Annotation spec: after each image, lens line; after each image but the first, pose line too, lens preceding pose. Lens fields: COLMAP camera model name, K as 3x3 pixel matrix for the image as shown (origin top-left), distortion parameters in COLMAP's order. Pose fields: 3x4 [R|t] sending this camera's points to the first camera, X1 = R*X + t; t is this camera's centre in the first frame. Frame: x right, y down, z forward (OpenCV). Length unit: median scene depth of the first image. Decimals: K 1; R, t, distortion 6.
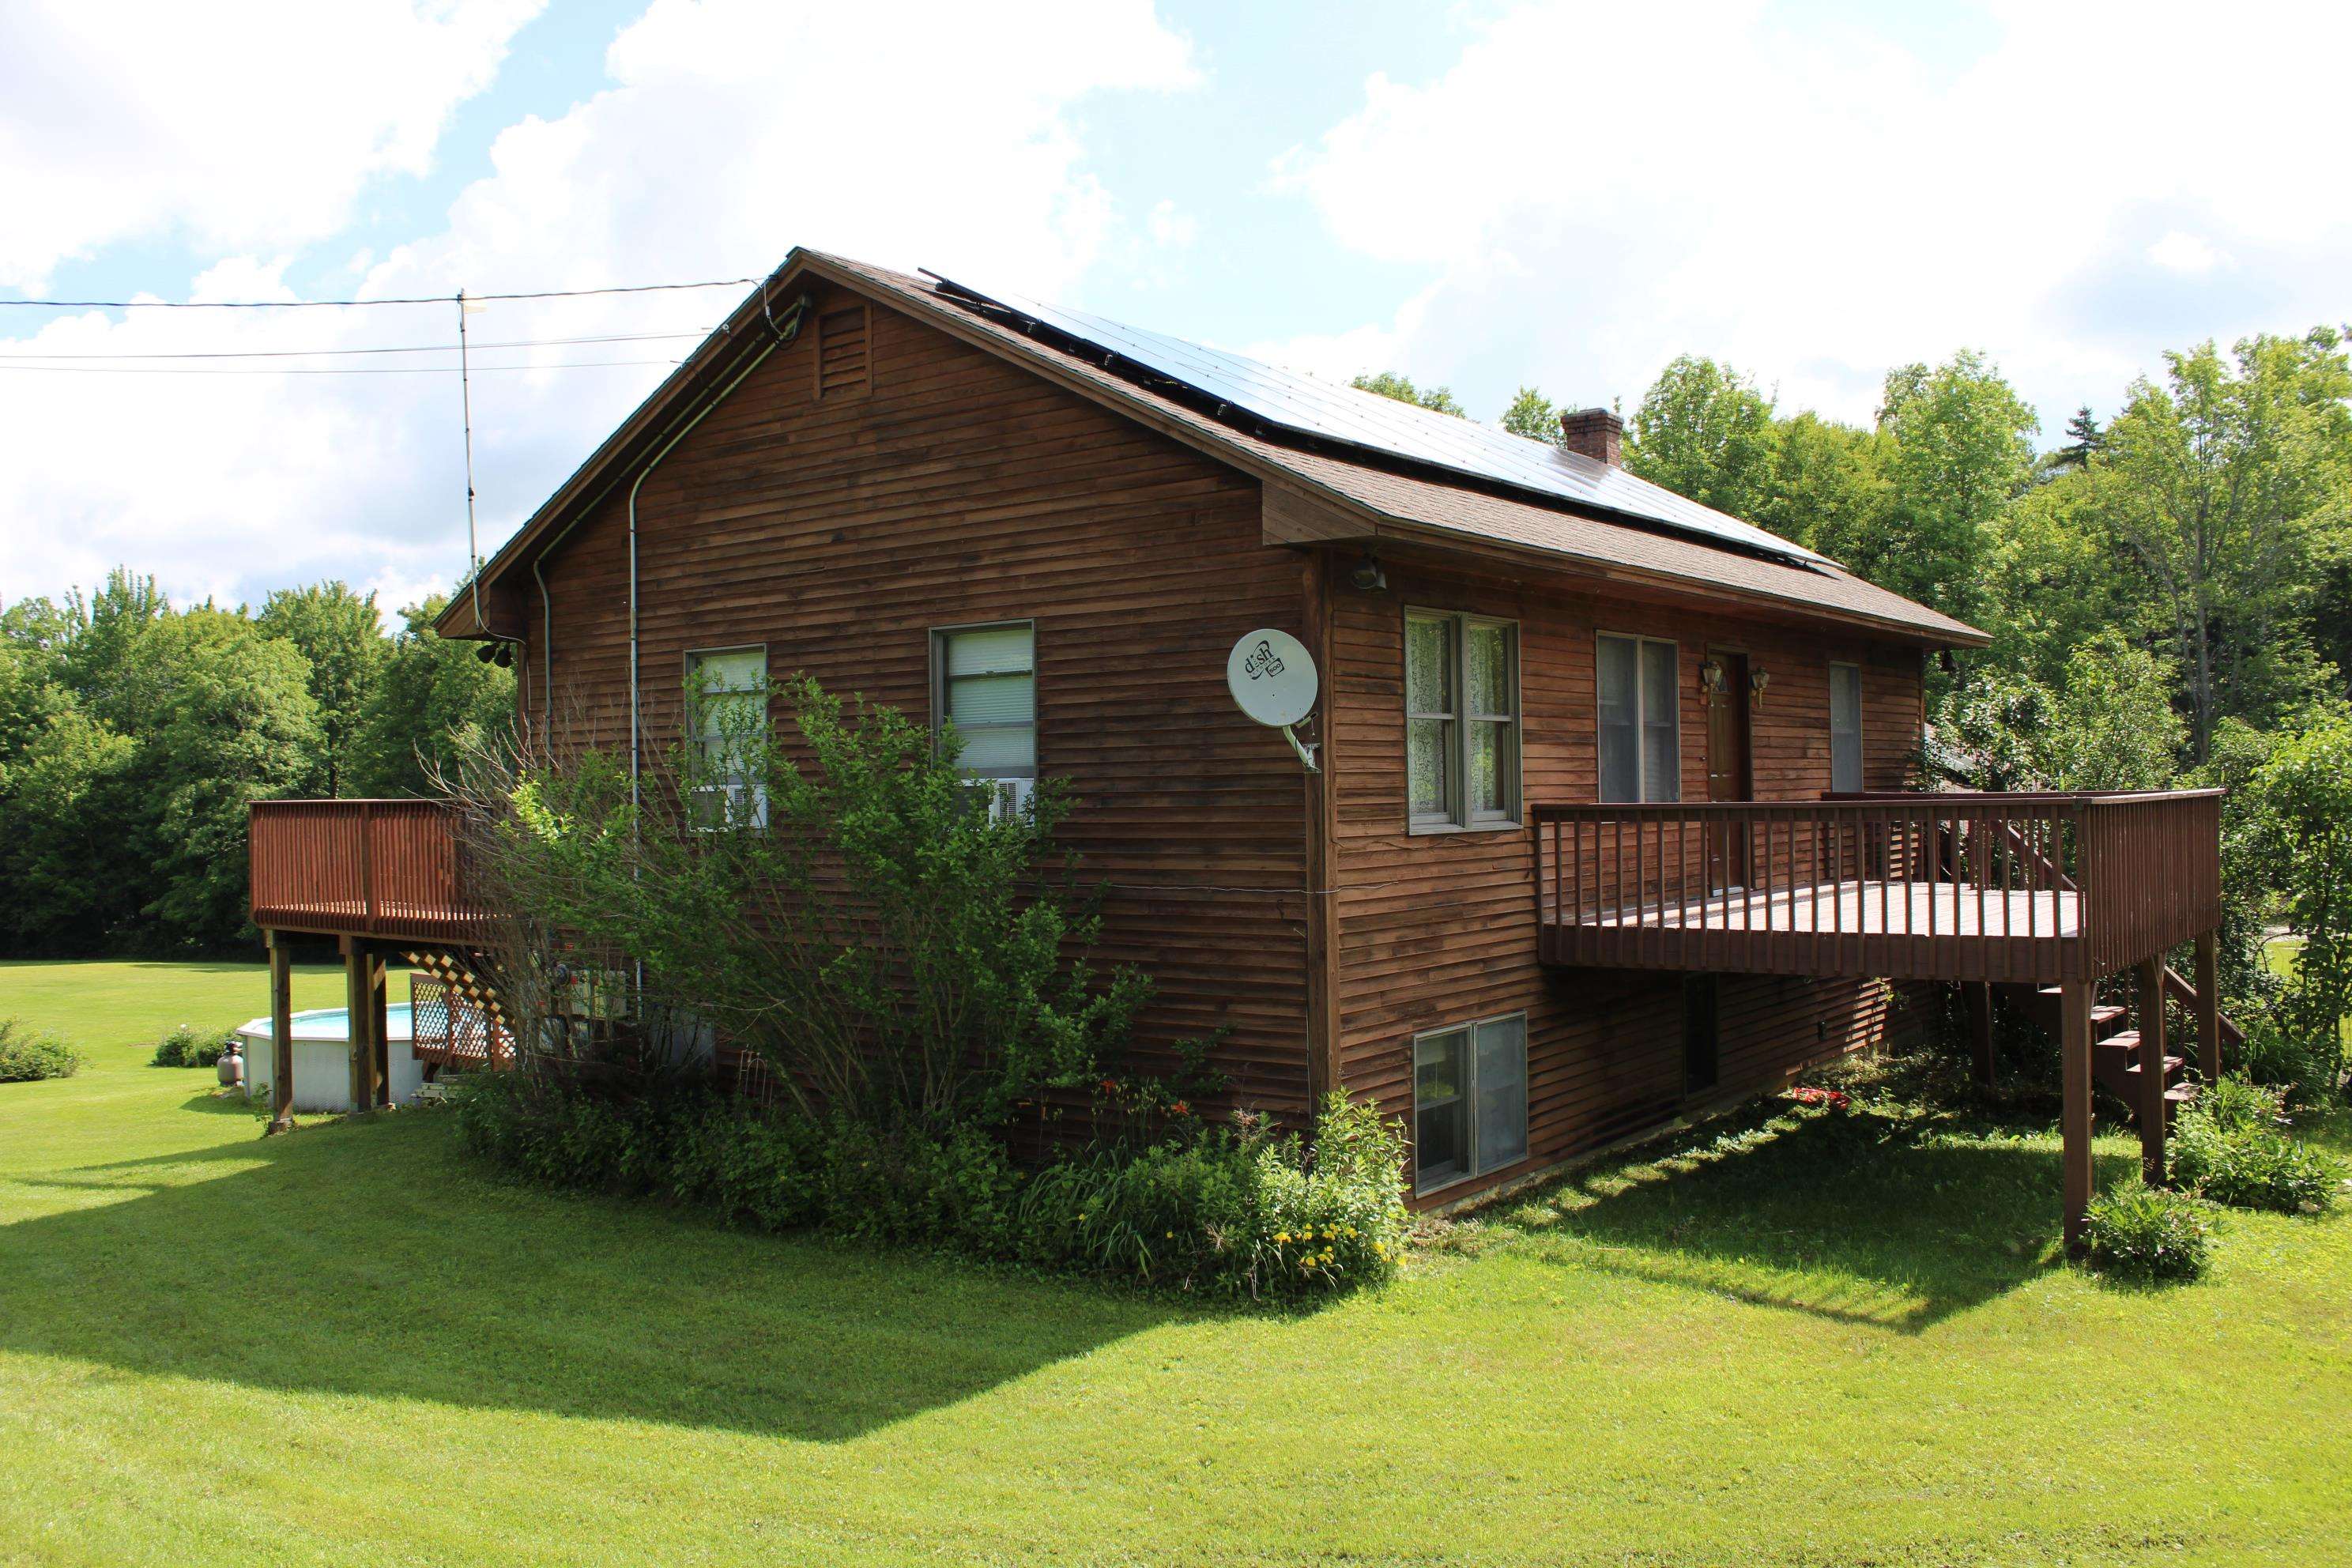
lens RADIAL K [[2109.6, 0, 1176.0], [0, 2109.6, 784.0], [0, 0, 1]] dist [-0.158682, 0.175166]
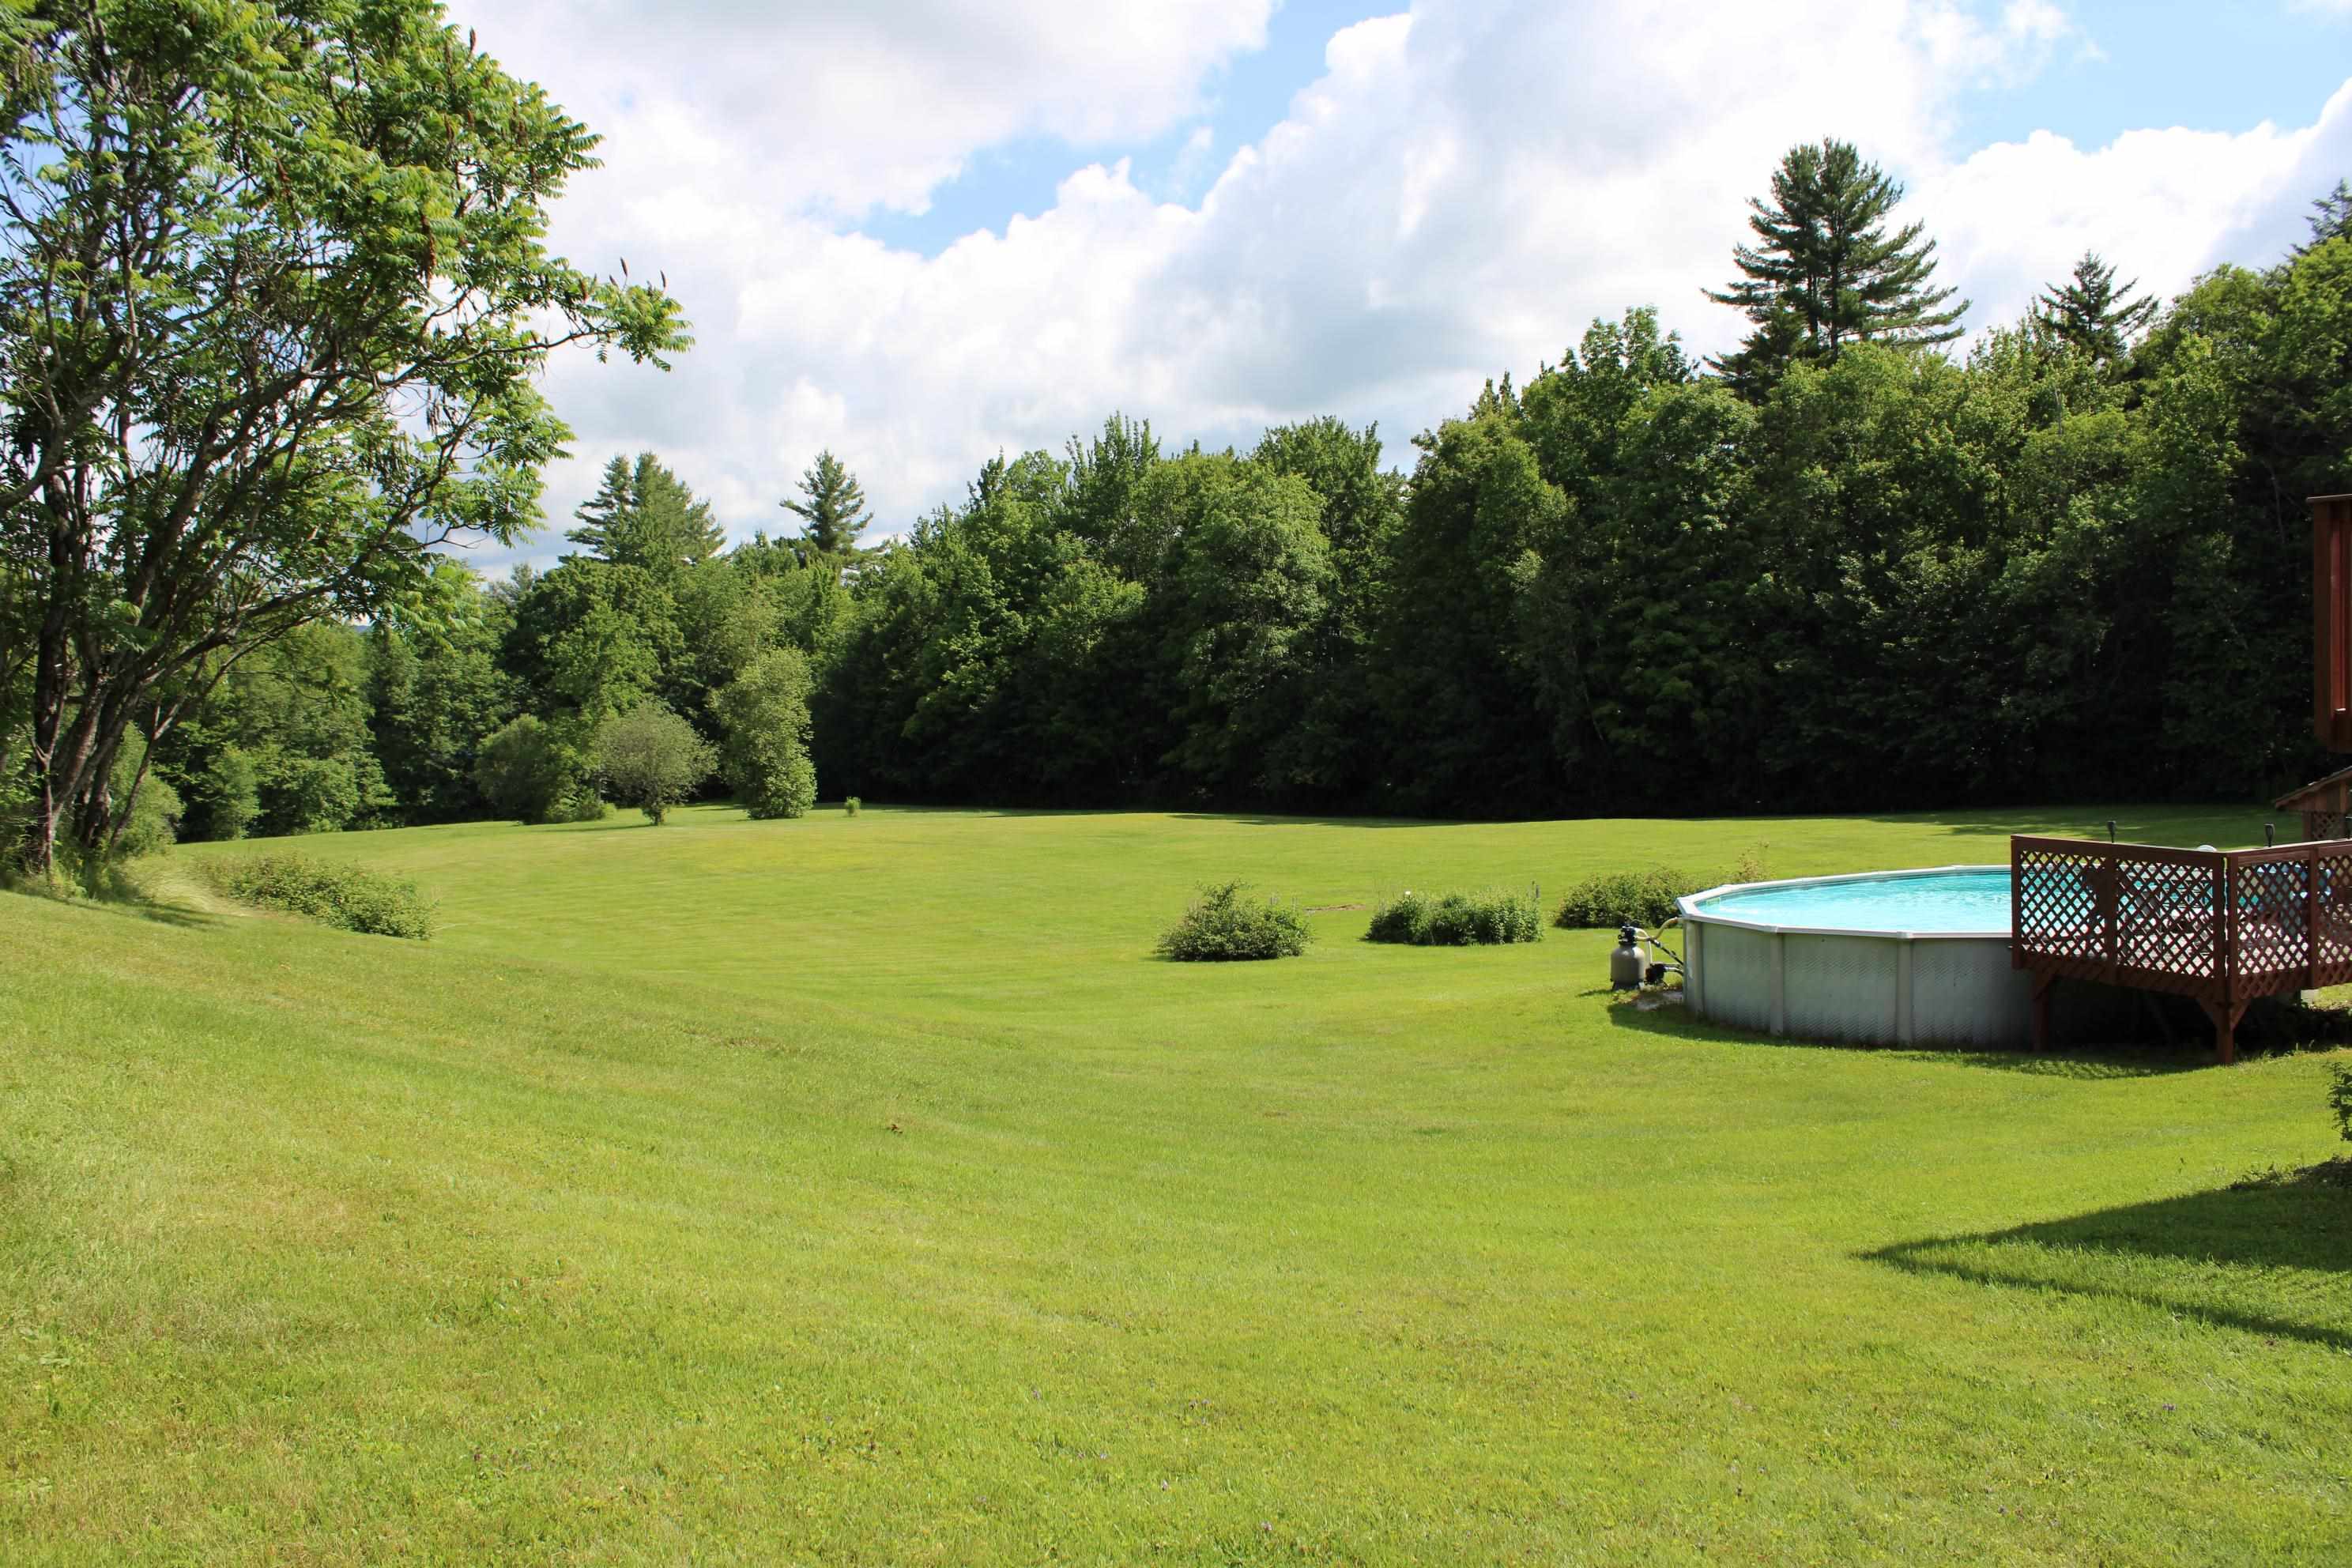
lens RADIAL K [[2109.6, 0, 1176.0], [0, 2109.6, 784.0], [0, 0, 1]] dist [-0.158682, 0.175166]
pose [[0.917201, 0.007612, -0.398352, -0.096744], [0.020119, 0.997657, 0.065389, 0.007584], [0.397916, -0.067989, 0.914899, 0.082440]]
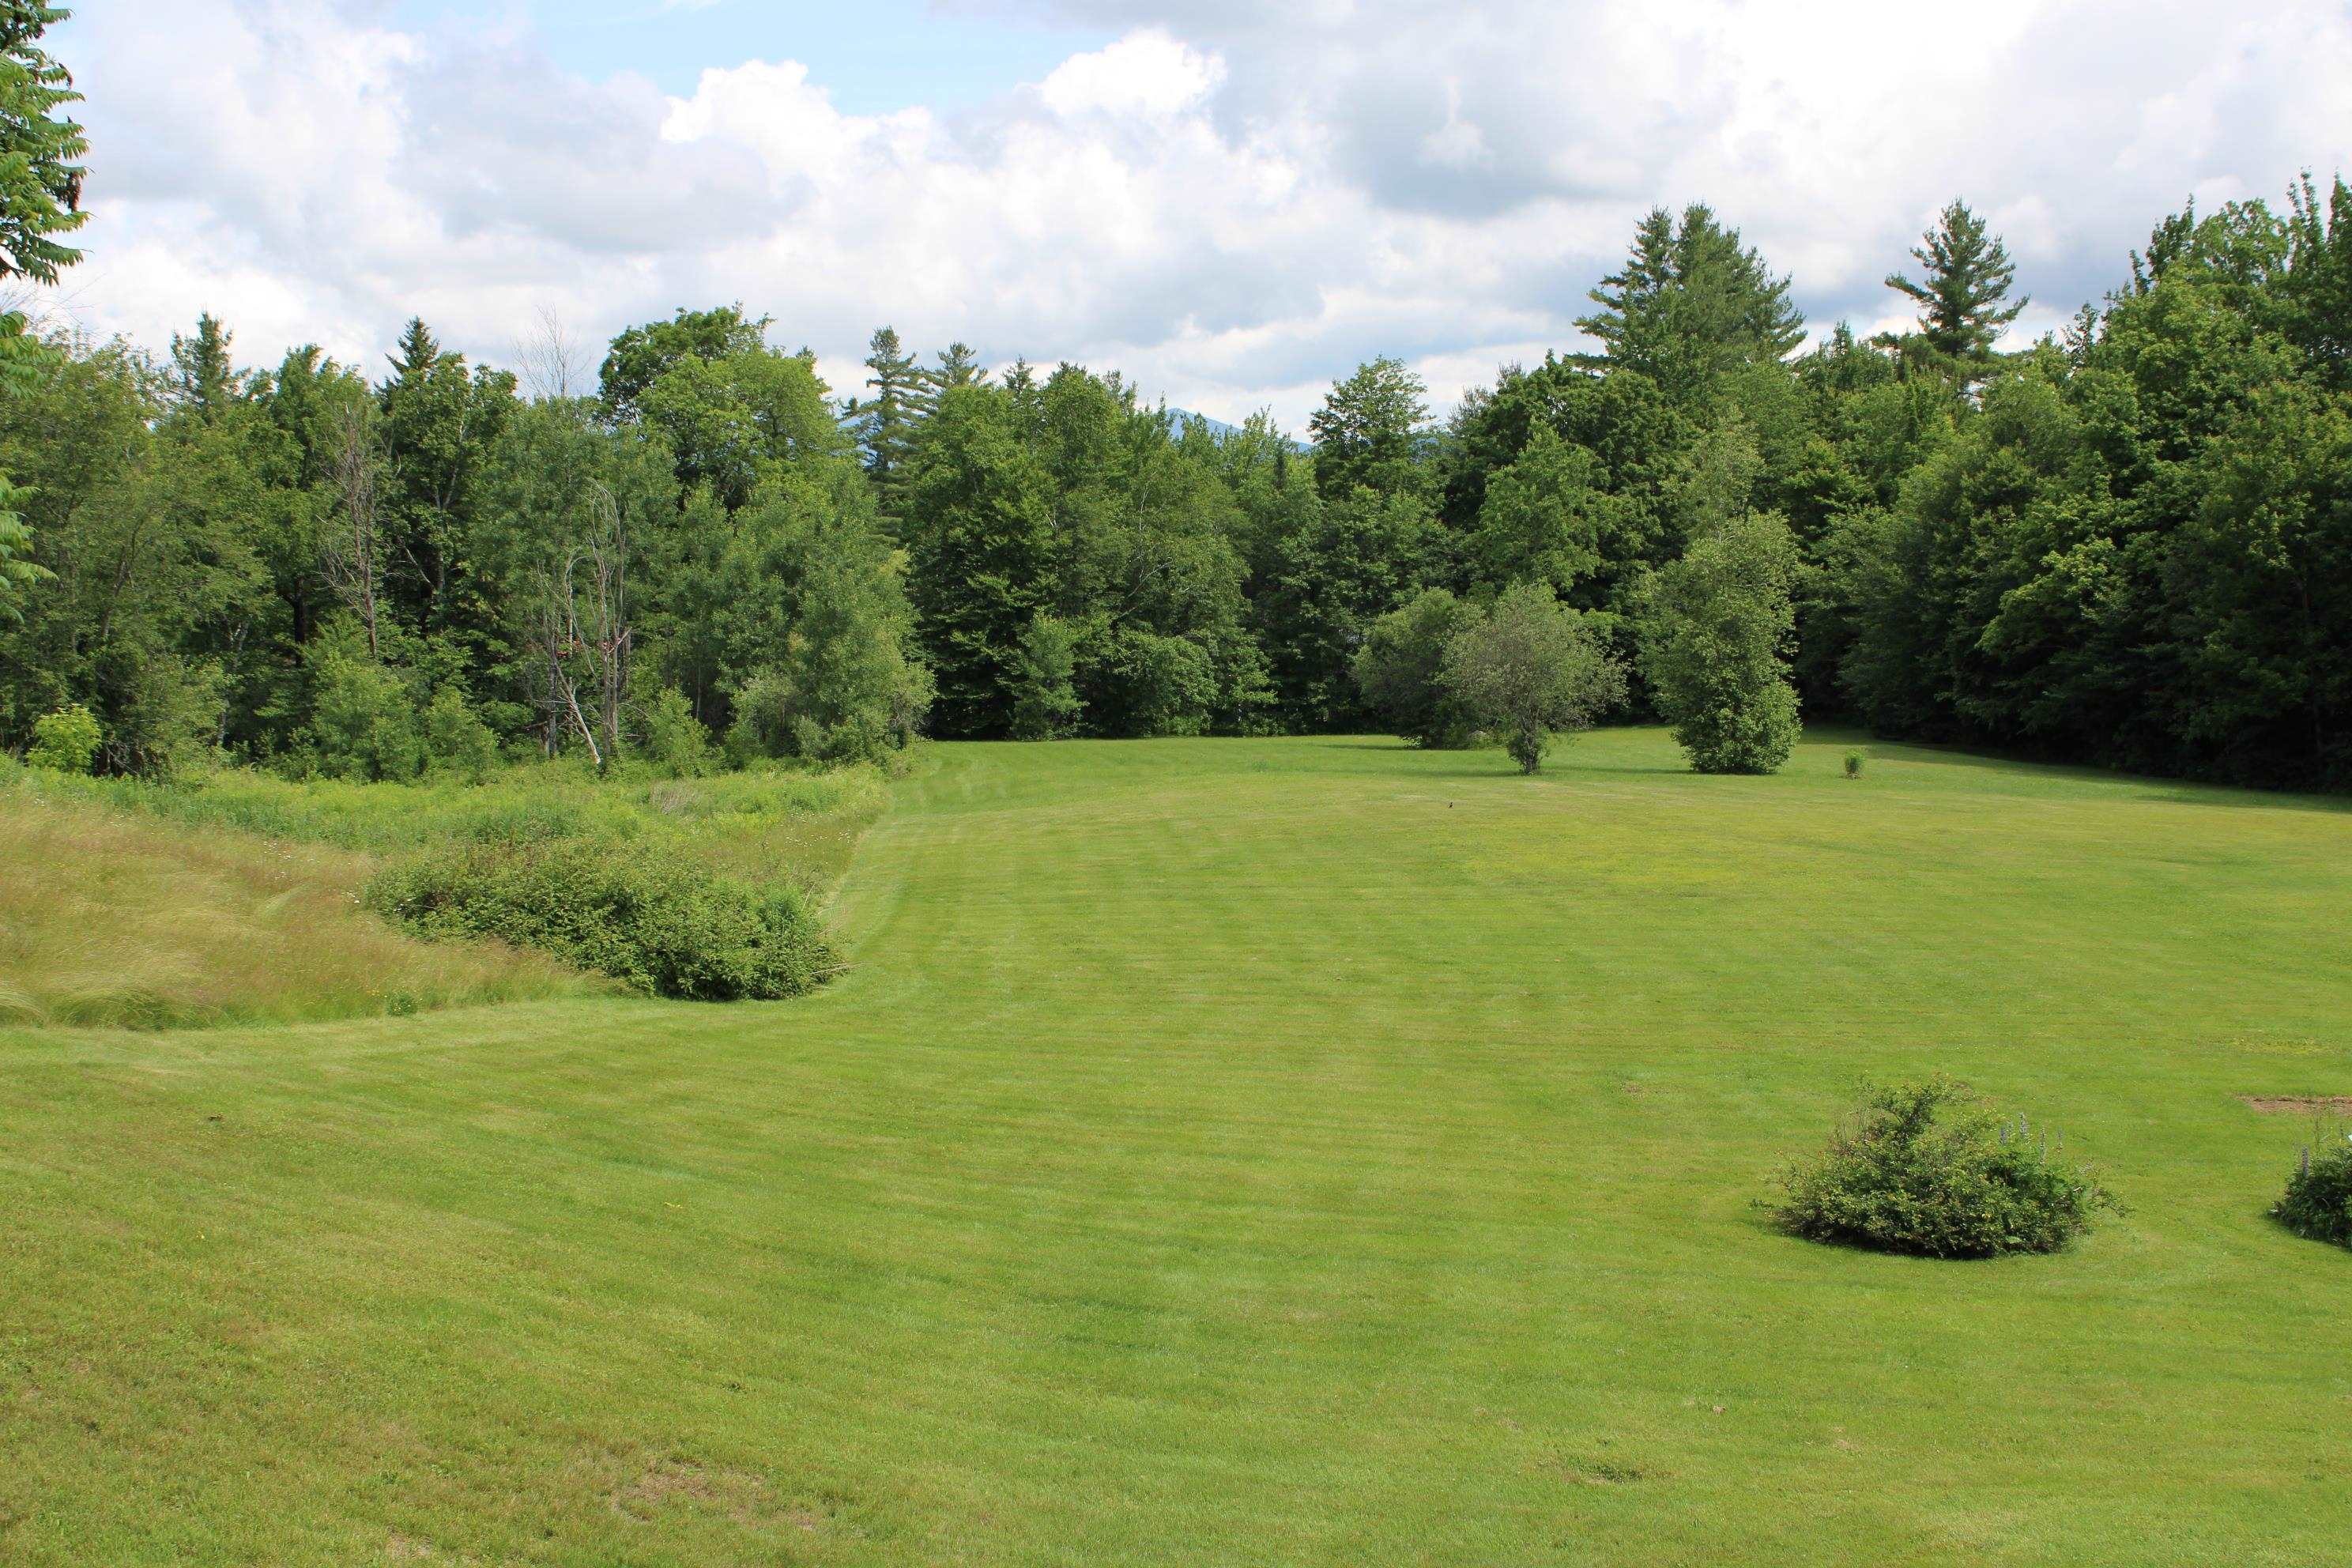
lens RADIAL K [[2931.8, 0, 1176.0], [0, 2931.8, 784.0], [0, 0, 1]] dist [-0.023651, 0.040594]
pose [[0.643700, 0.083272, -0.760734, -0.085623], [-0.008738, 0.994797, 0.101499, -0.001453], [0.765228, -0.058687, 0.641079, 0.192491]]
